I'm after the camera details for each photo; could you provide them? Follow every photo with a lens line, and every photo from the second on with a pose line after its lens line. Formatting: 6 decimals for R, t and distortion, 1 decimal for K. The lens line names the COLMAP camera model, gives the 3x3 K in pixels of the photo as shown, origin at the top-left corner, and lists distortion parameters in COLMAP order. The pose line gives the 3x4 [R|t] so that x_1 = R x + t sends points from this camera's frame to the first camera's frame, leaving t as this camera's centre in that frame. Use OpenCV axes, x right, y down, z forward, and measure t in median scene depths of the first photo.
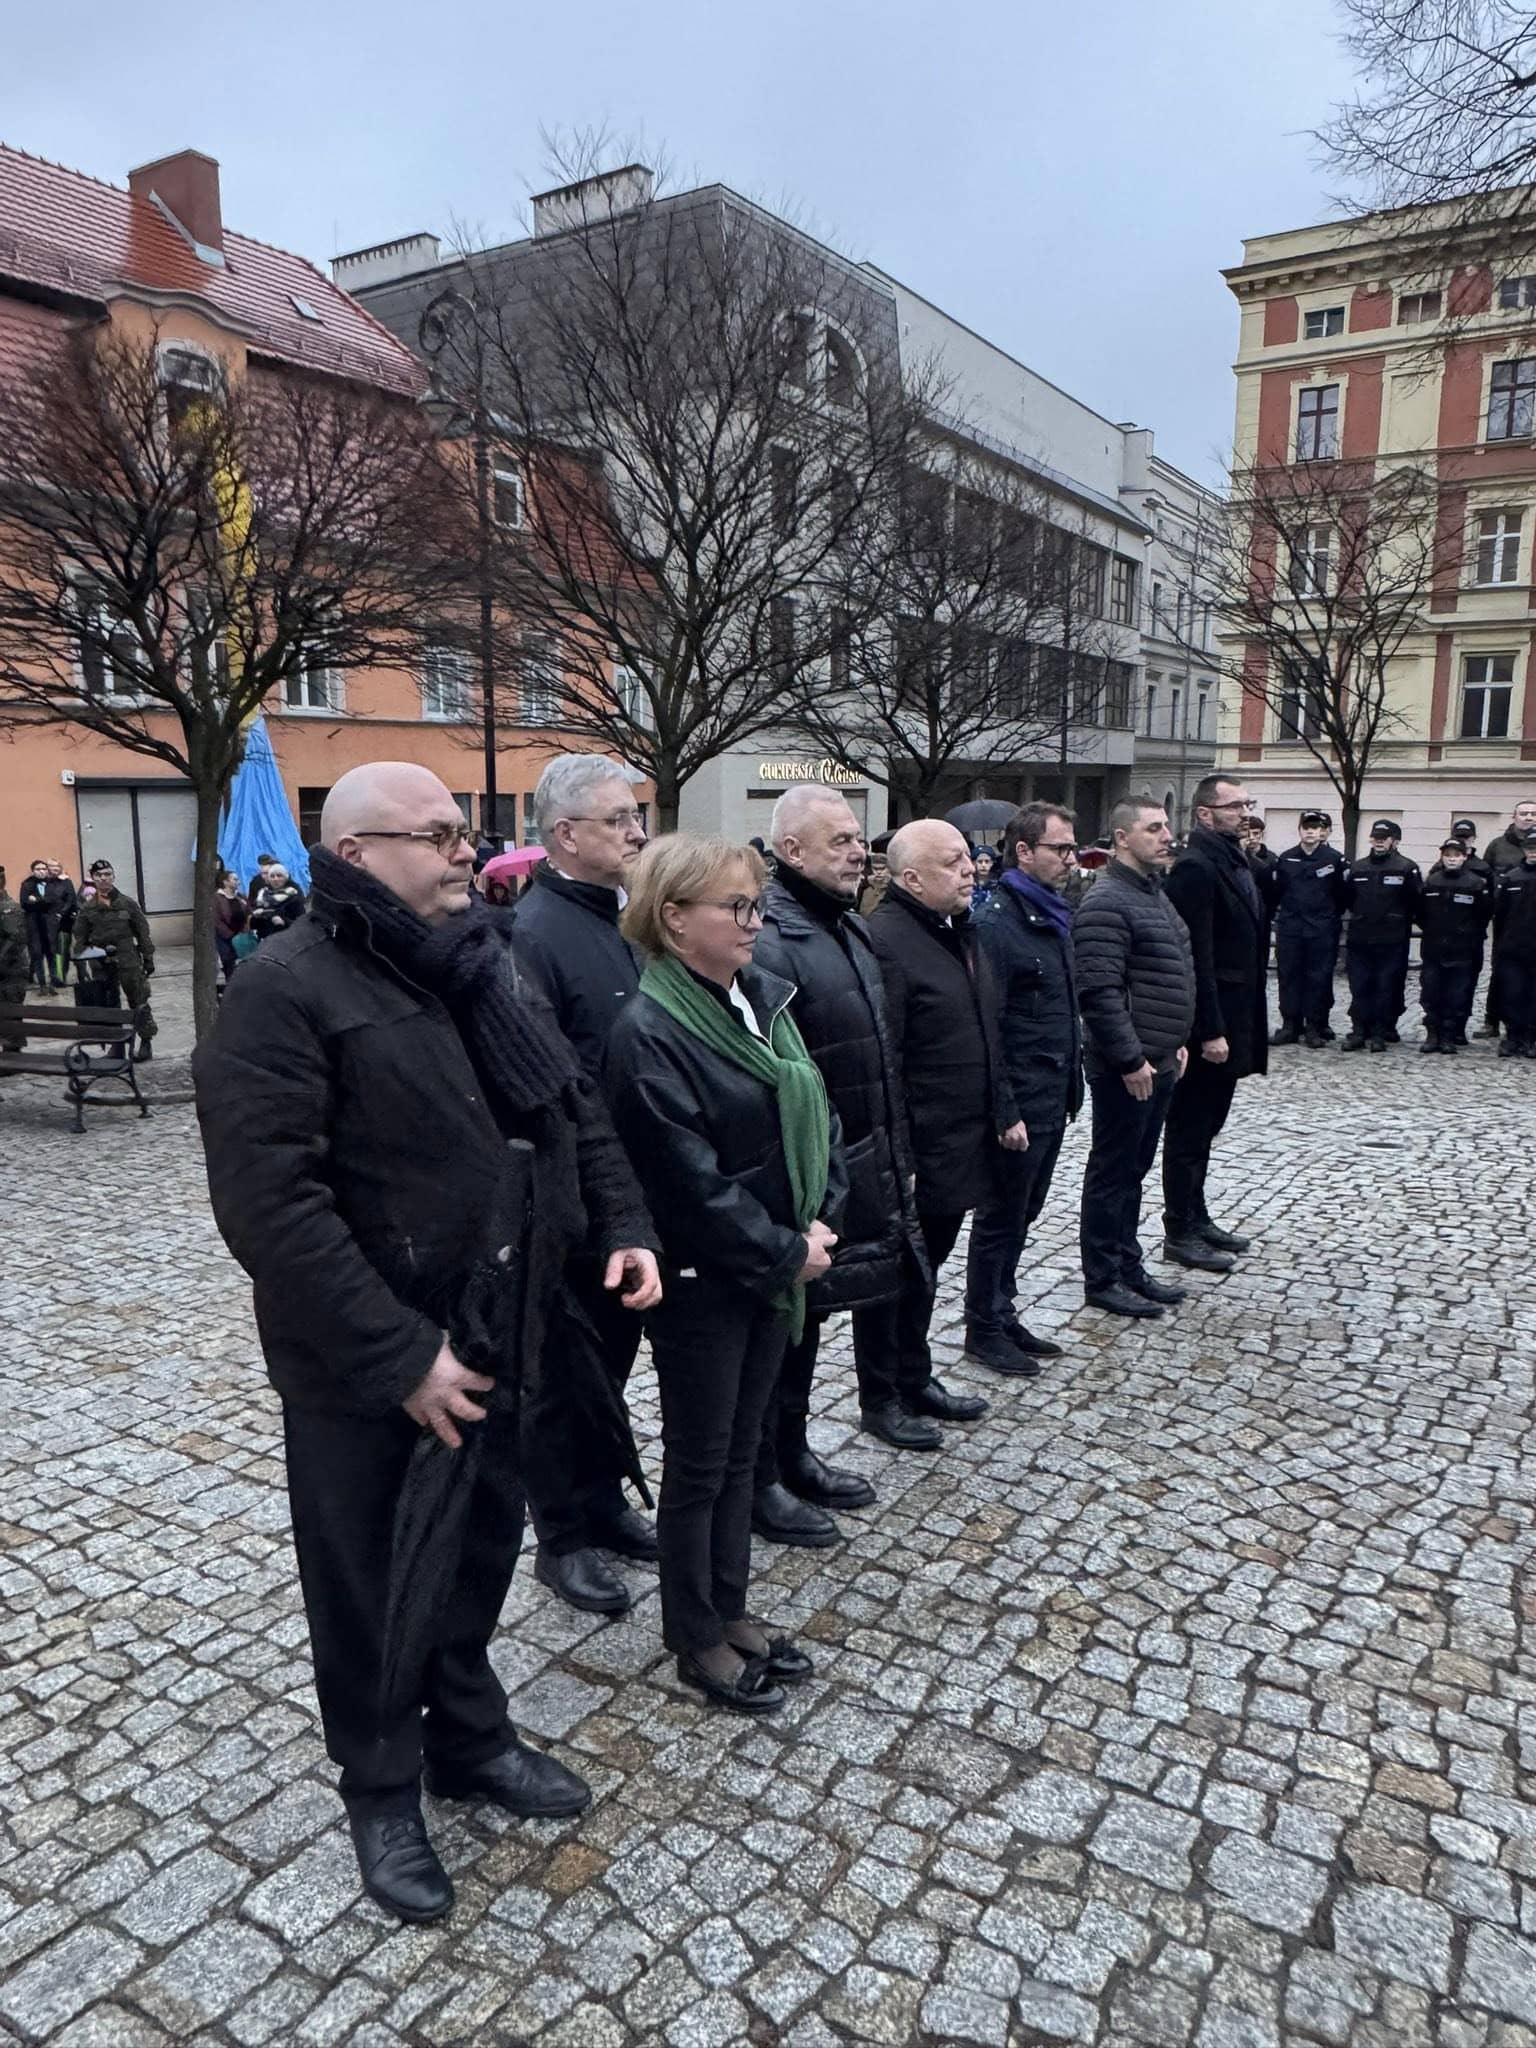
lens RADIAL K [[1372.4, 0, 728.1], [0, 1372.4, 1004.7], [0, 0, 1]] dist [-0.003074, -0.001201]
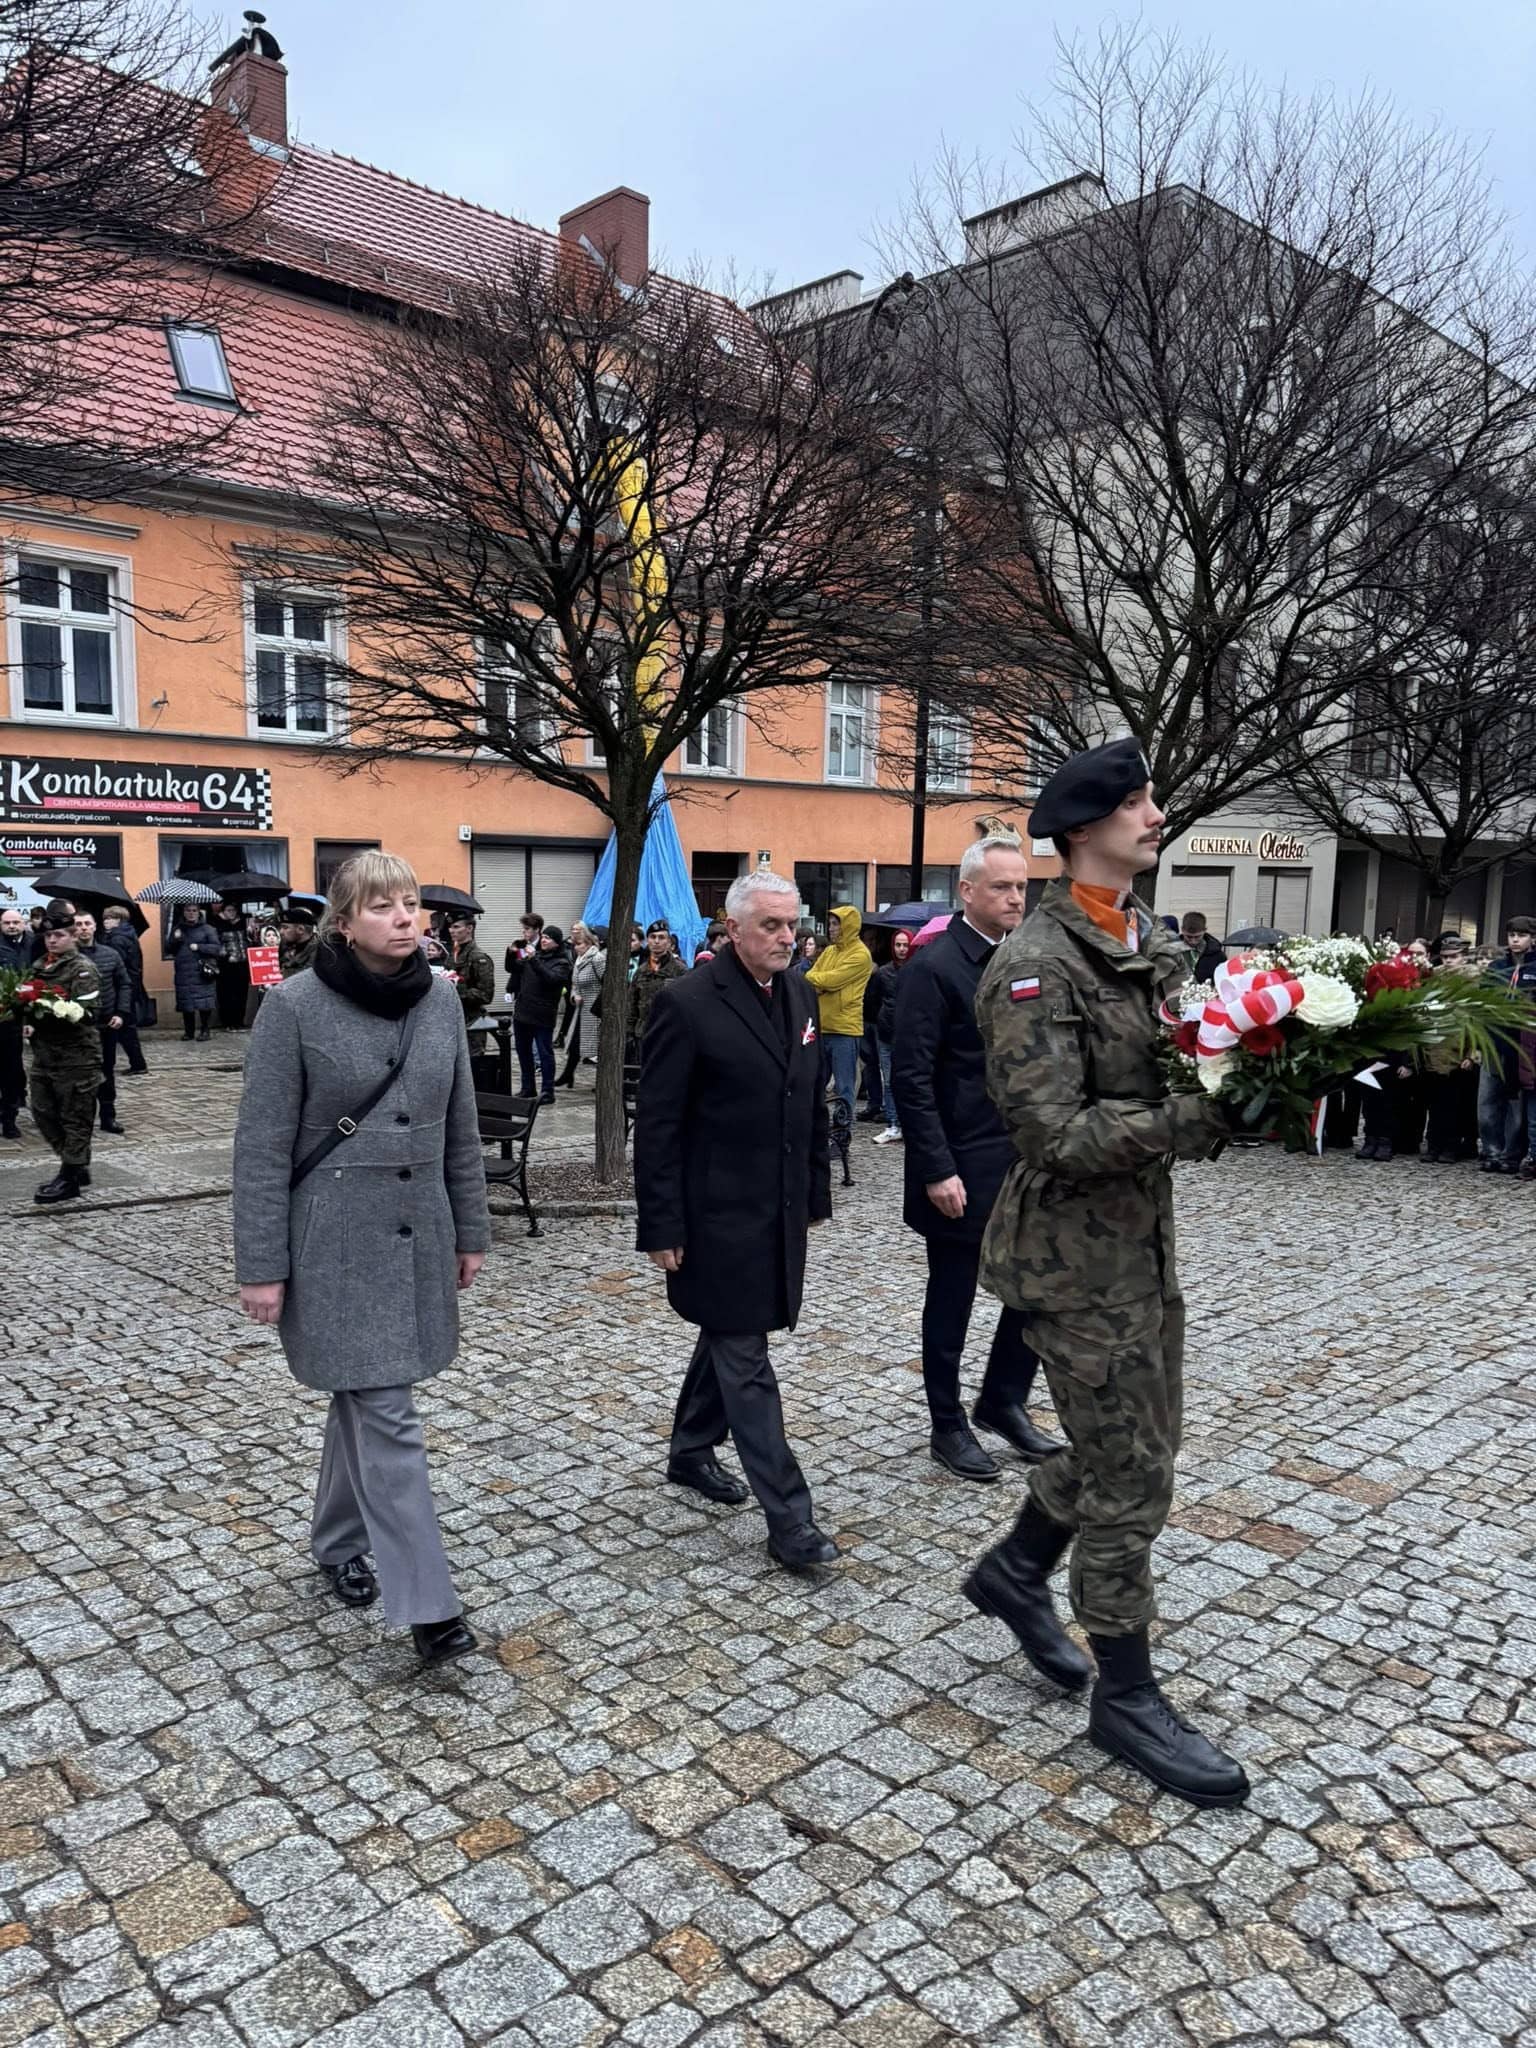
lens RADIAL K [[1437.1, 0, 768.5], [0, 1437.1, 1019.6], [0, 0, 1]] dist [0.062581, -0.083521]
pose [[0.972273, 0.046780, -0.229121, -0.073003], [-0.058128, 0.997381, -0.043030, -0.010354], [0.226508, 0.055155, 0.972447, 0.144090]]
